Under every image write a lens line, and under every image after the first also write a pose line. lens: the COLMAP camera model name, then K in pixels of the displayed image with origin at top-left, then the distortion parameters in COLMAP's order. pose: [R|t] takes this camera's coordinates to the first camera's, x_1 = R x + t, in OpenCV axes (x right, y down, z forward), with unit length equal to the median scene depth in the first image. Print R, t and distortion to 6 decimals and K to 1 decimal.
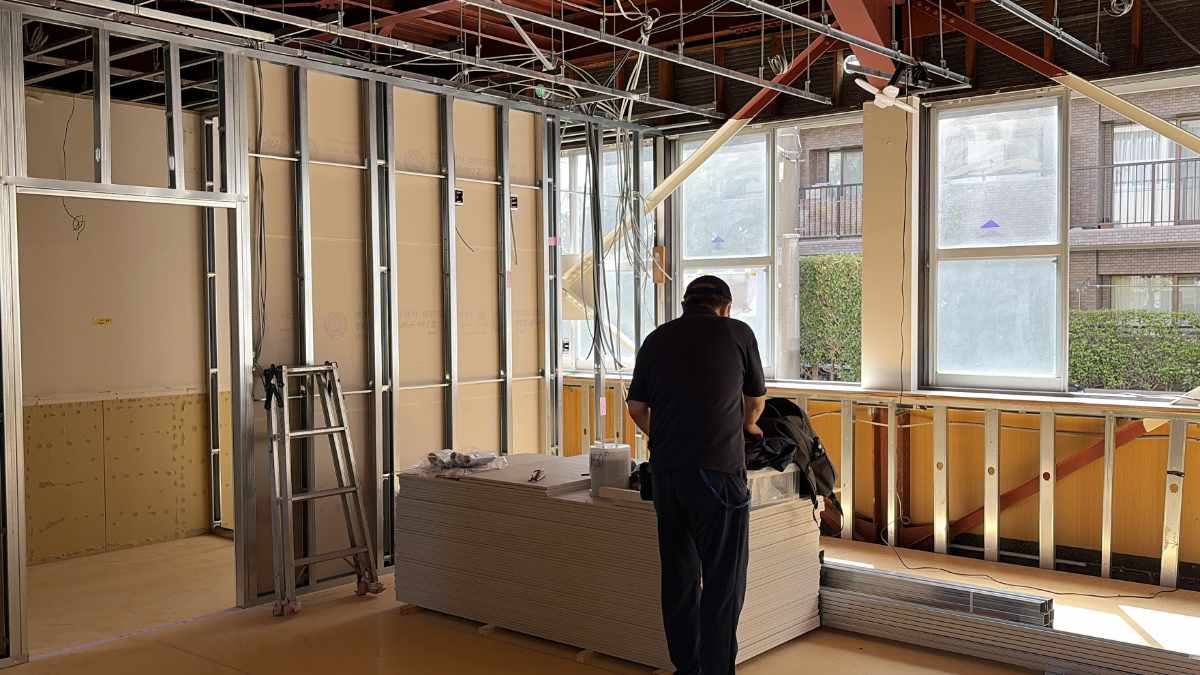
lens RADIAL K [[1038.4, 0, 609.9], [0, 1038.4, 339.9], [0, 0, 1]] dist [0.044426, -0.037502]
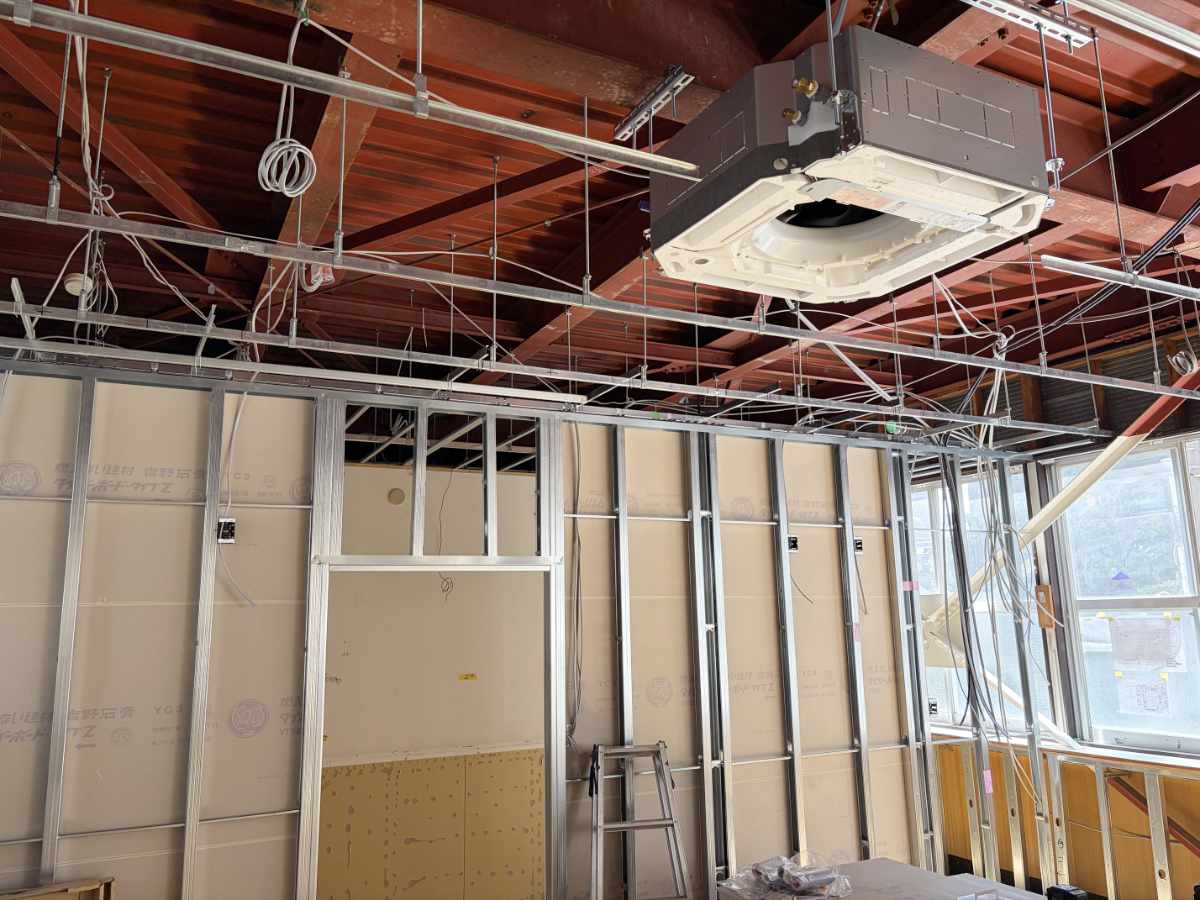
lens RADIAL K [[911.8, 0, 601.9], [0, 911.8, 458.1], [0, 0, 1]] dist [0.039662, -0.005011]
pose [[0.919580, -0.083549, -0.383918, 0.015998], [-0.000912, 0.976673, -0.214730, -0.035187], [0.392903, 0.197812, 0.898052, 0.175865]]
